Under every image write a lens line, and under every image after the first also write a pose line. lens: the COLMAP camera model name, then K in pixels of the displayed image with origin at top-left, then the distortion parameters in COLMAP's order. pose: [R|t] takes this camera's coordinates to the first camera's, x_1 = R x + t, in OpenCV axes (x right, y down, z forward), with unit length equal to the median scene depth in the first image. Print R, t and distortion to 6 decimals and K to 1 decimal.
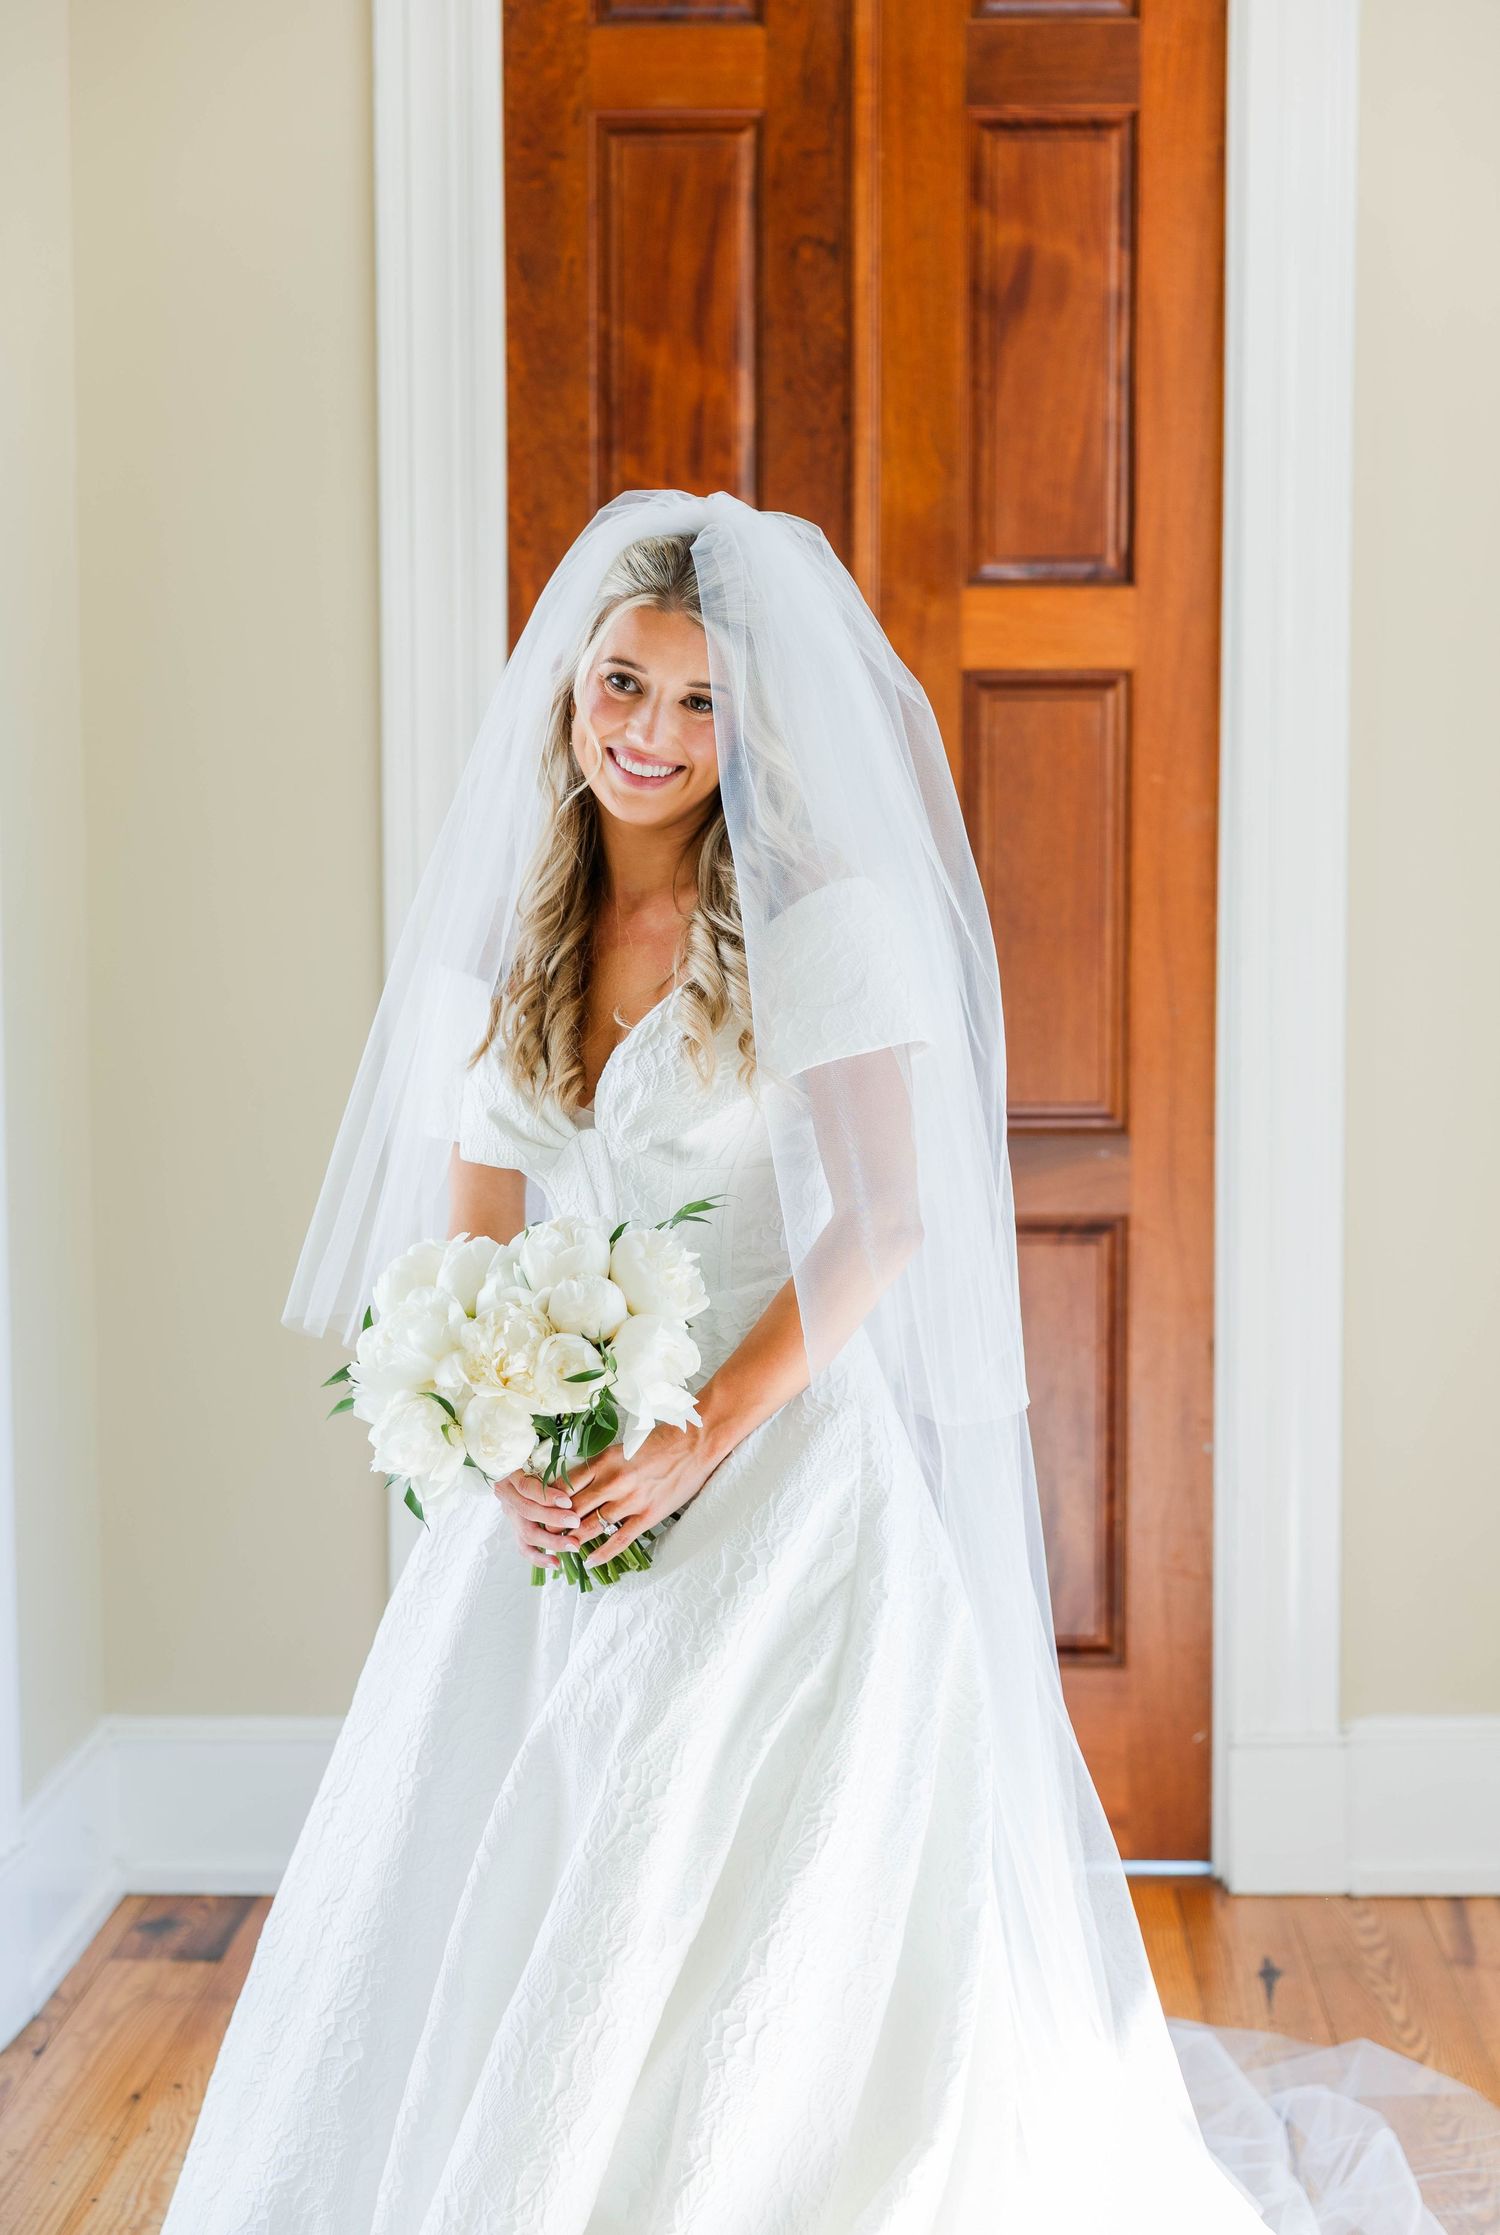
lens RADIAL K [[3947.4, 0, 750.8], [0, 3947.4, 1209.8], [0, 0, 1]] dist [0.138872, -0.076195]
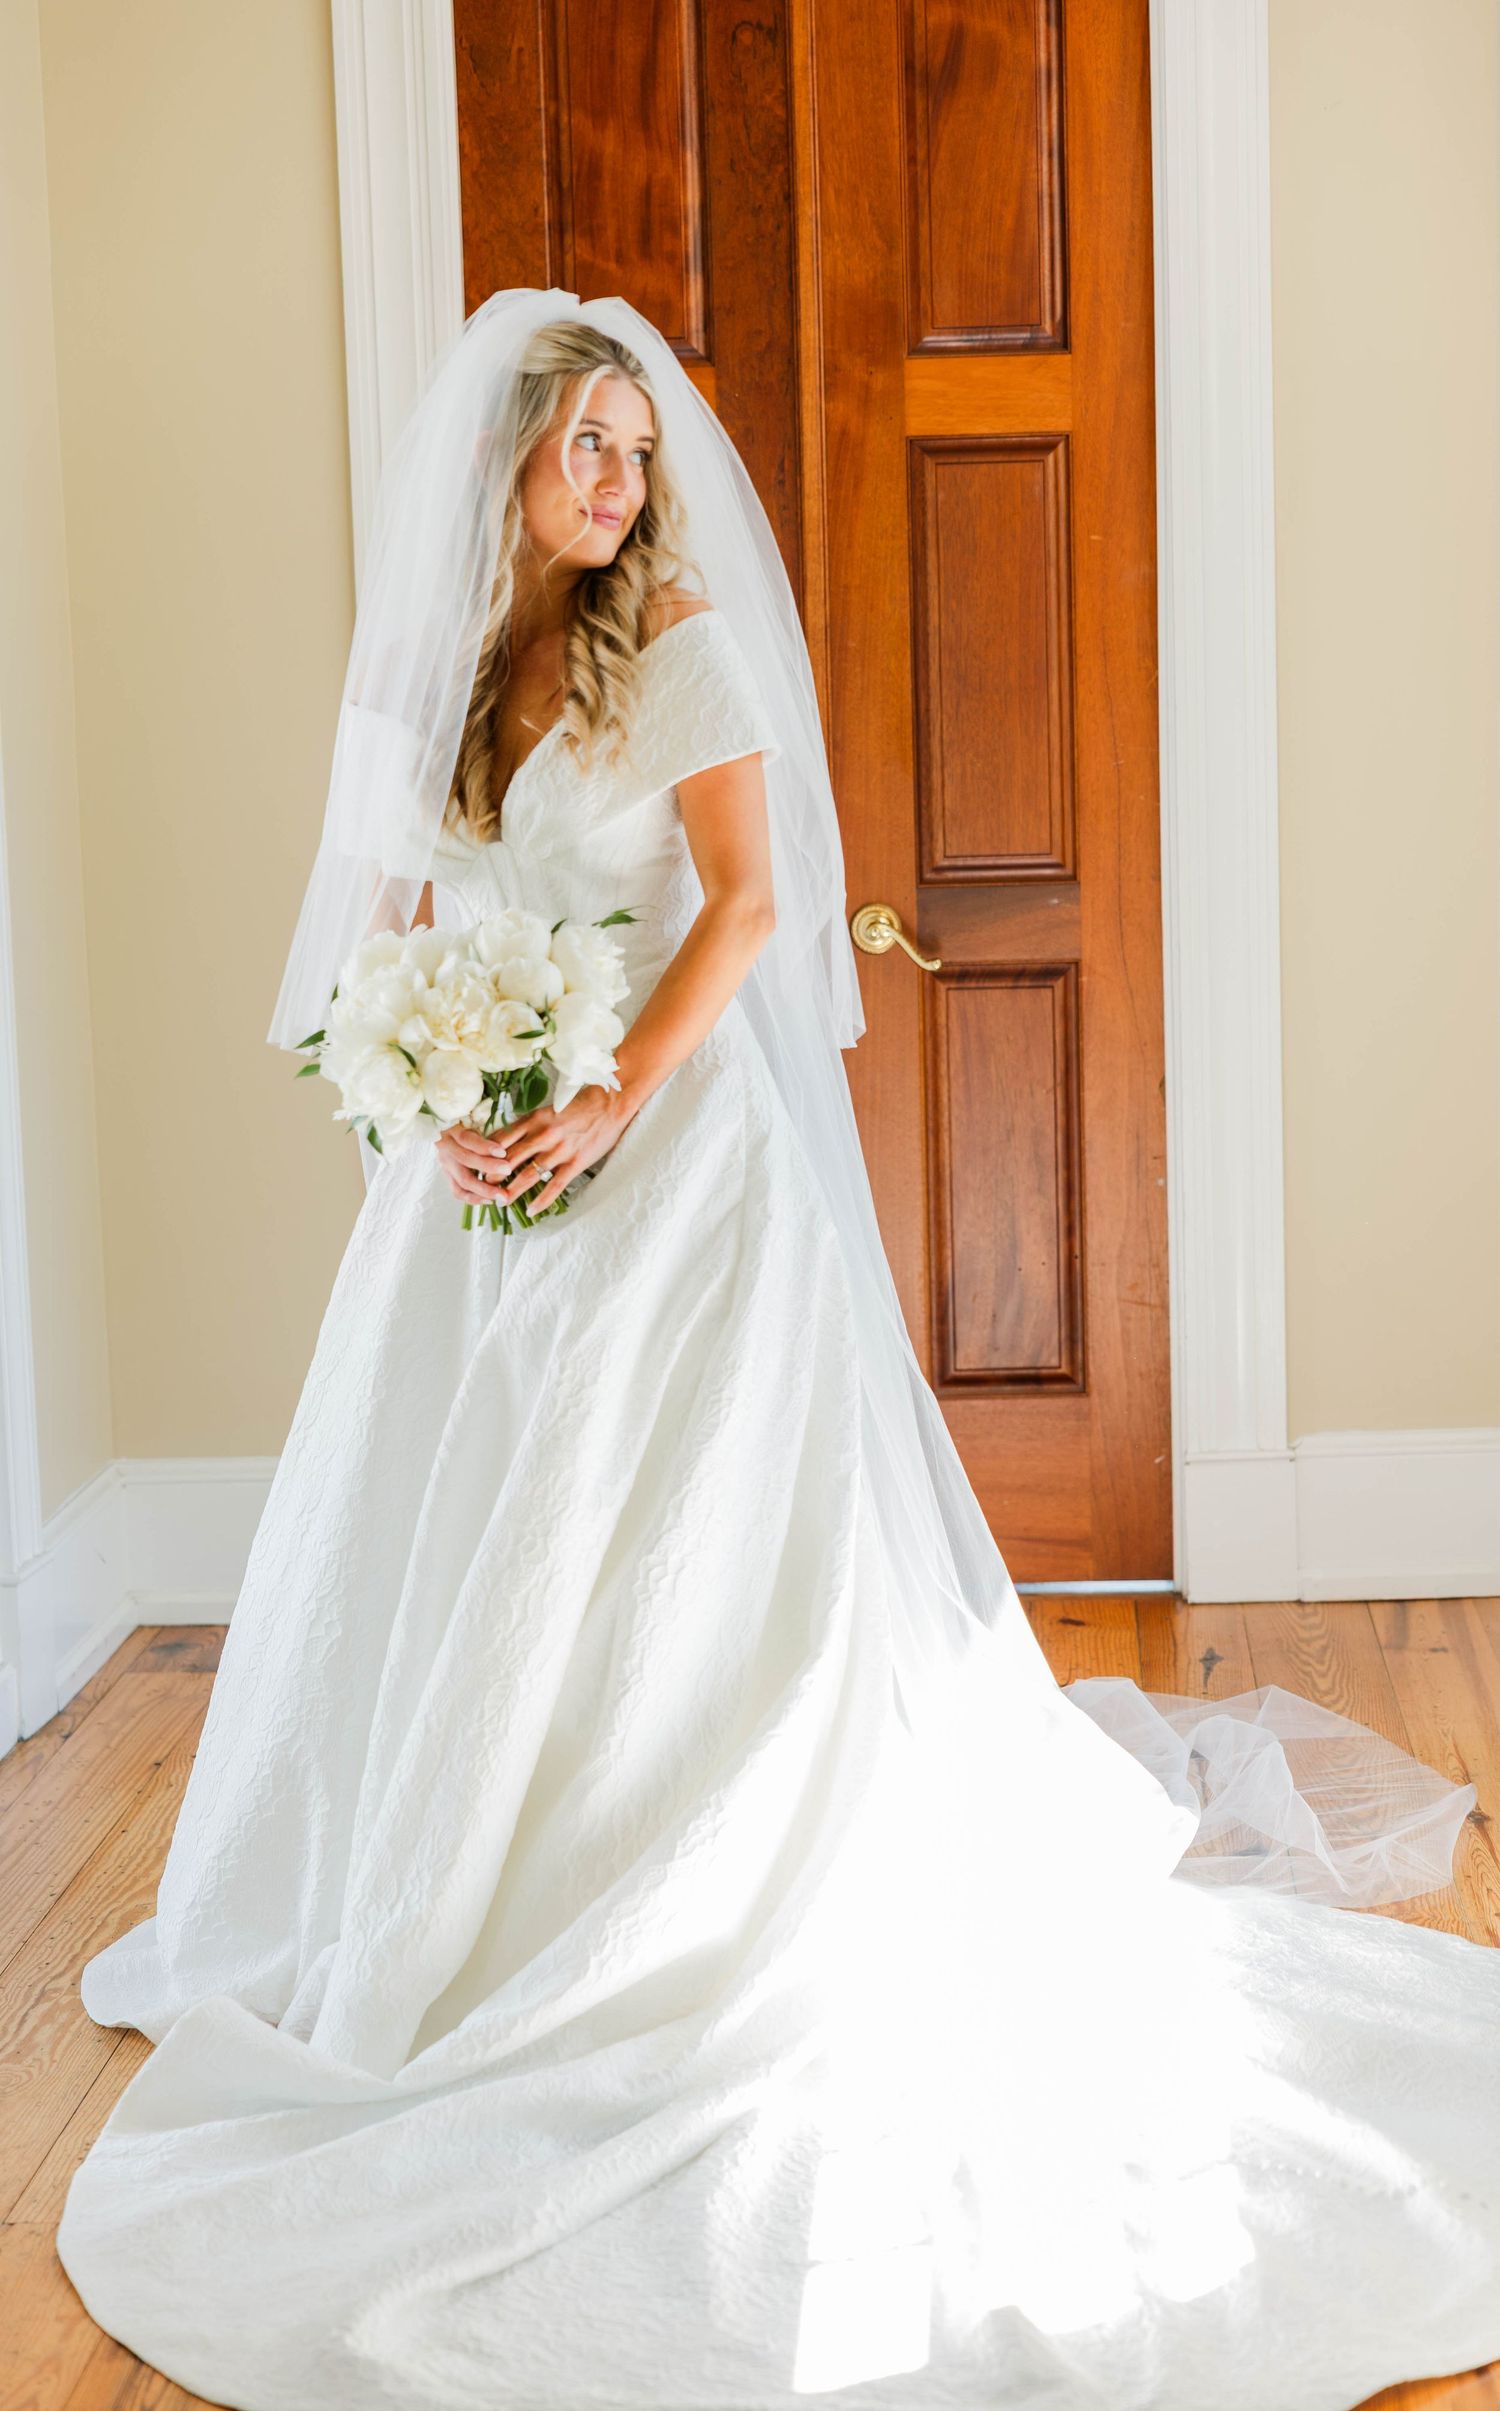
lens RADIAL K [[4946.5, 0, 785.0], [0, 4946.5, 1165.3], [0, 0, 1]] dist [0.239638, -0.421444]
pose [[0.999669, -0.023319, -0.010850, 0.031385], [0.023540, 0.999509, 0.020702, 0.027063], [0.010362, -0.020950, 0.999727, -0.311225]]
